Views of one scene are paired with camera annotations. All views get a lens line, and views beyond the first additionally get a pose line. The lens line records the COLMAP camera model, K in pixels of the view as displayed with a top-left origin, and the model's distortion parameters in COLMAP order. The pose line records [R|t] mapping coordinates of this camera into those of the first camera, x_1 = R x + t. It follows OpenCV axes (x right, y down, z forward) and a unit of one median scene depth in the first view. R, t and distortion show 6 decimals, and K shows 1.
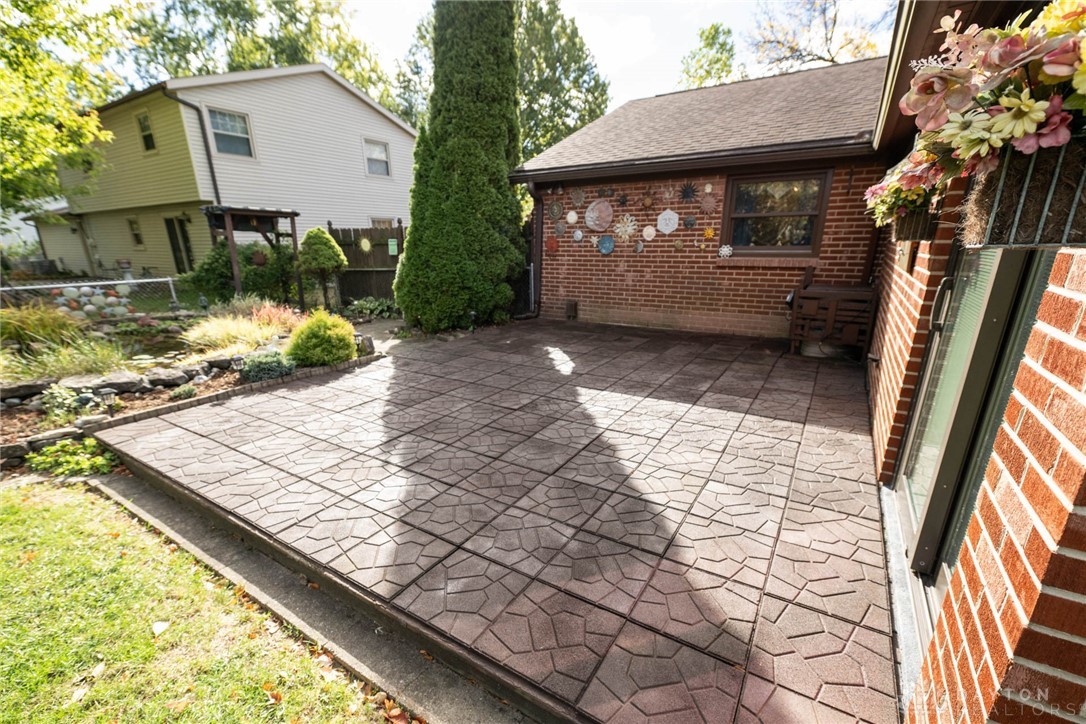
lens RADIAL K [[469.1, 0, 534.8], [0, 469.1, 396.1], [0, 0, 1]] dist [0.001140, -0.000001]
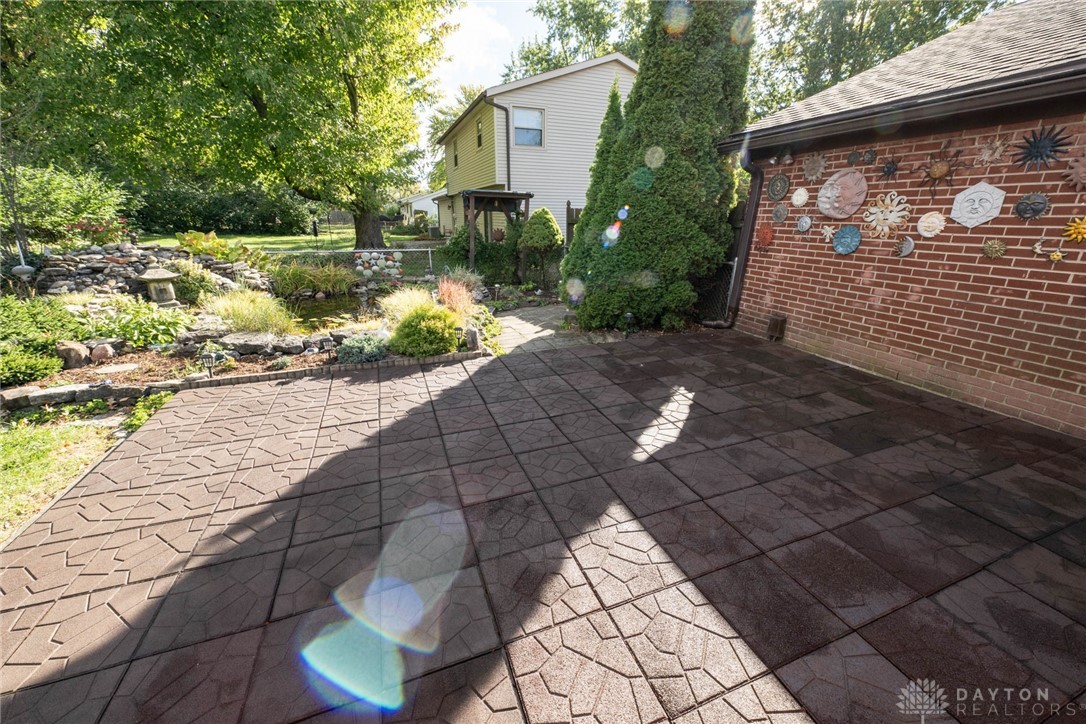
lens RADIAL K [[422.3, 0, 541.6], [0, 422.3, 355.3], [0, 0, 1]] dist [0.001044, -0.001537]
pose [[0.801199, 0.200804, -0.563700, 0.179149], [-0.199446, 0.977762, 0.064828, -0.125848], [0.564182, 0.060488, 0.823432, 0.308574]]
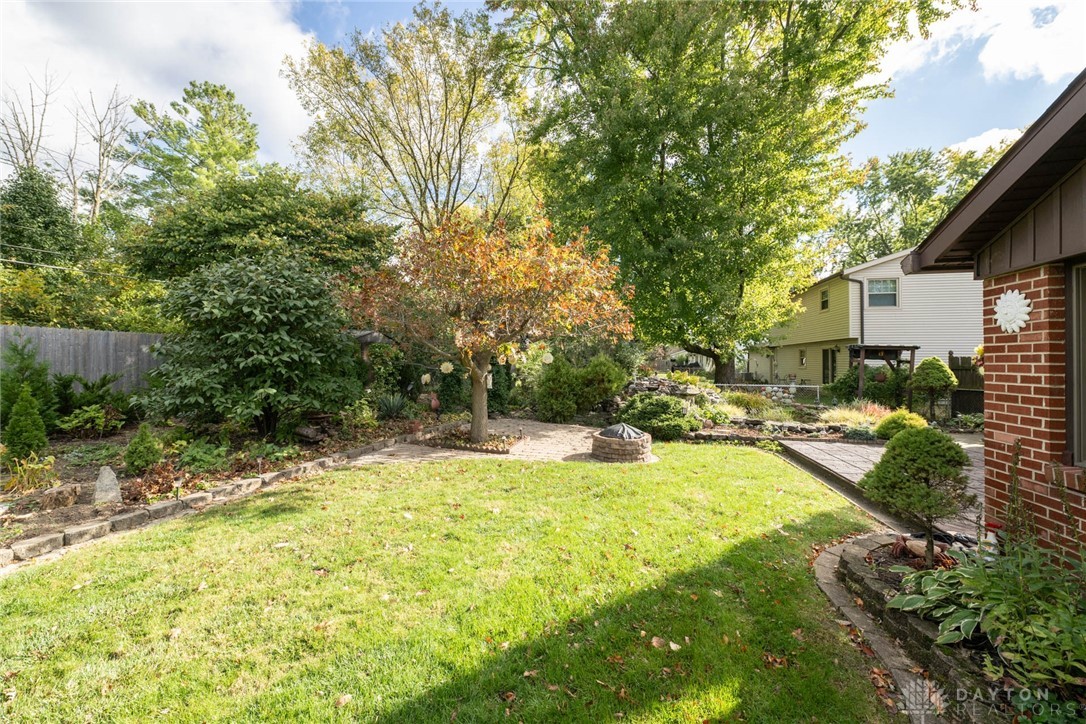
lens RADIAL K [[422.3, 0, 540.8], [0, 422.3, 361.1], [0, 0, 1]] dist [0.001044, -0.001537]
pose [[0.341688, 0.008869, -0.939771, 0.368381], [-0.301897, 0.947994, -0.100819, 0.141875], [0.890004, 0.318163, 0.326596, -0.492889]]
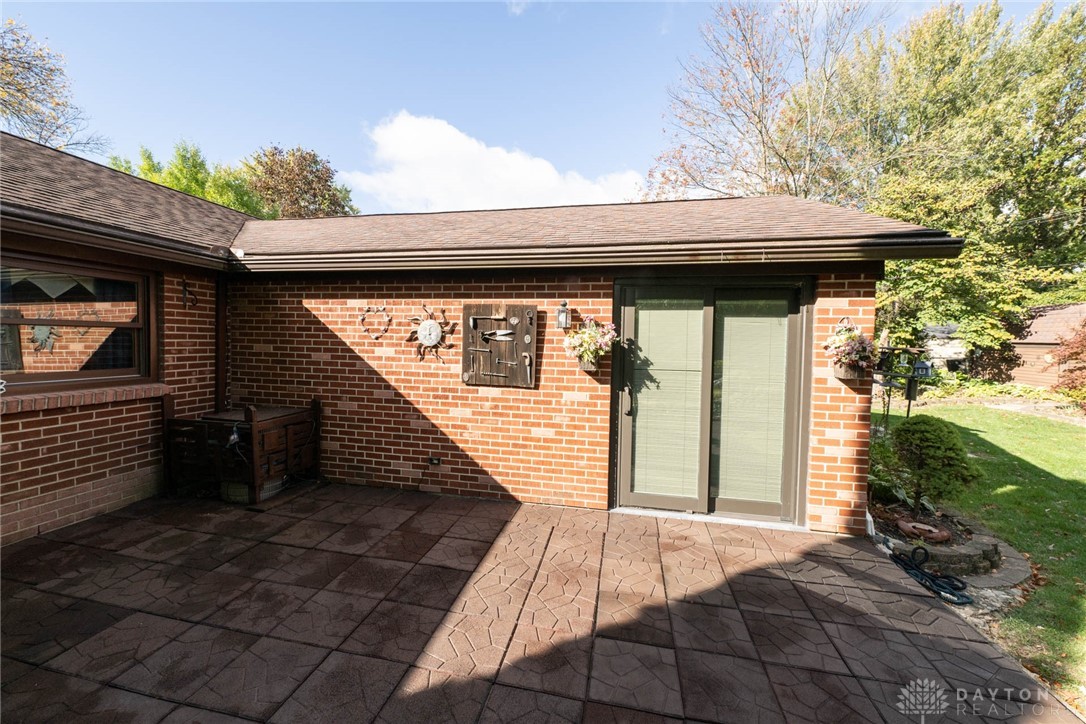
lens RADIAL K [[422.3, 0, 539.6], [0, 422.3, 350.5], [0, 0, 1]] dist [0.001044, -0.001537]
pose [[-0.360829, -0.016547, 0.932485, -0.196702], [0.277005, 0.952821, 0.124096, -0.214380], [-0.890545, 0.303080, -0.339222, 0.557044]]
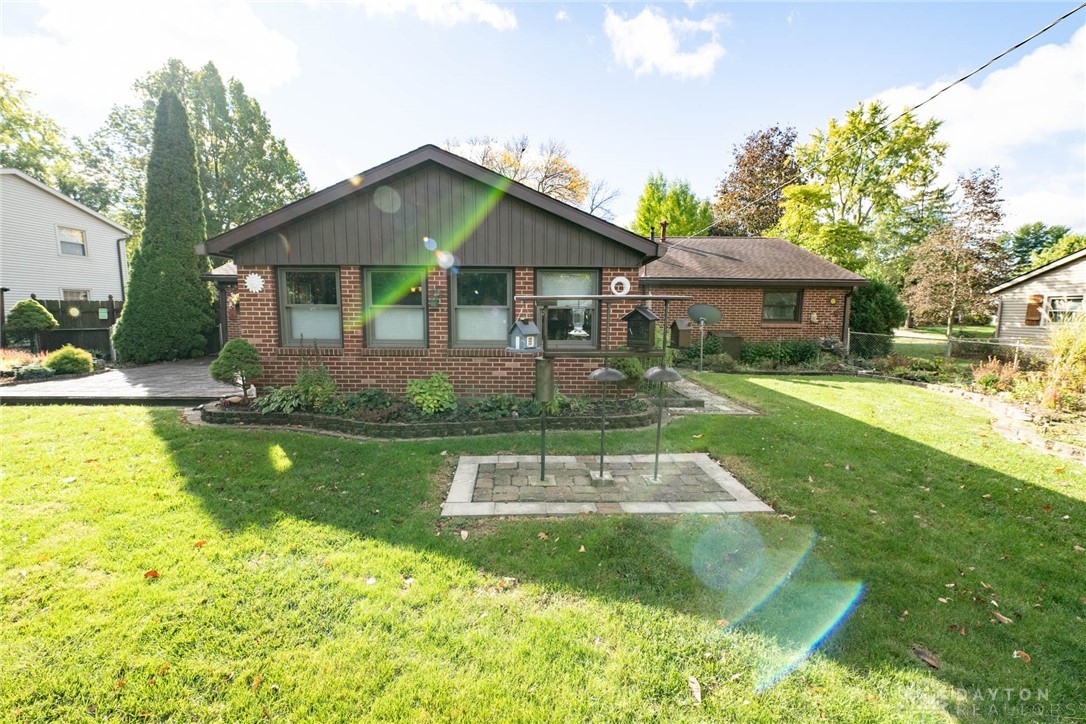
lens RADIAL K [[422.3, 0, 543.8], [0, 422.3, 357.3], [0, 0, 1]] dist [0.001044, -0.001537]
pose [[0.836708, -0.043426, 0.545924, 0.155863], [0.156972, 0.974042, -0.163102, 0.319677], [-0.524670, 0.222164, 0.821805, -1.009162]]
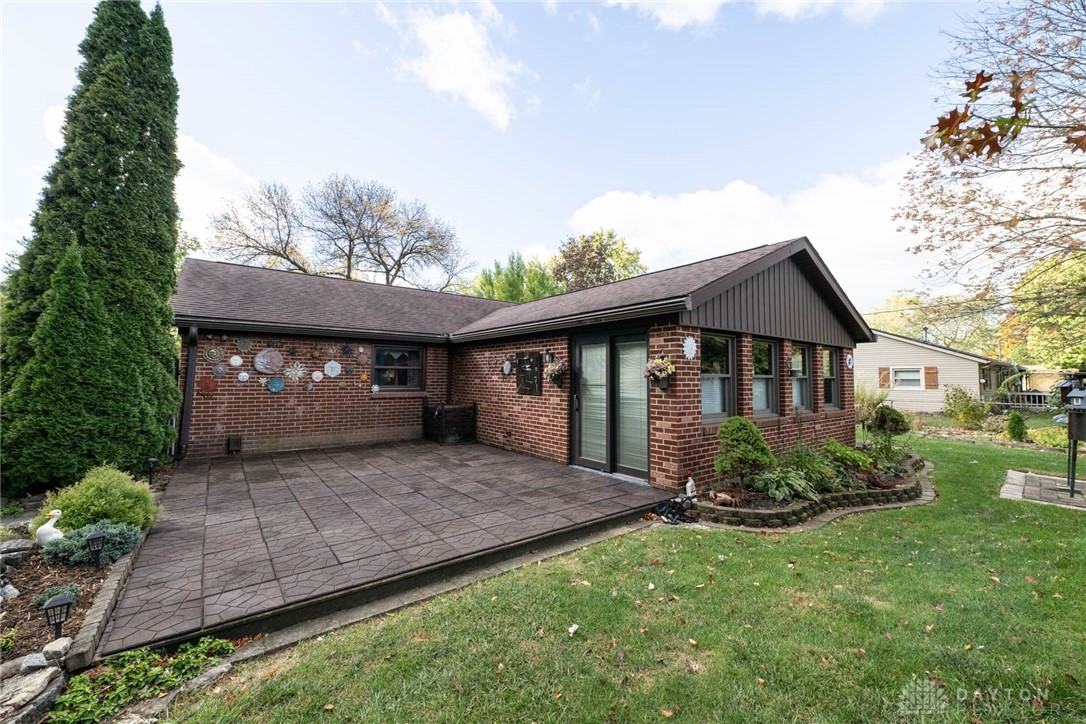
lens RADIAL K [[422.3, 0, 546.2], [0, 422.3, 354.0], [0, 0, 1]] dist [0.001044, -0.001537]
pose [[0.329330, 0.067017, 0.941833, -0.647514], [0.285875, 0.943585, -0.167104, -0.022148], [-0.899898, 0.324279, 0.291593, 0.049392]]
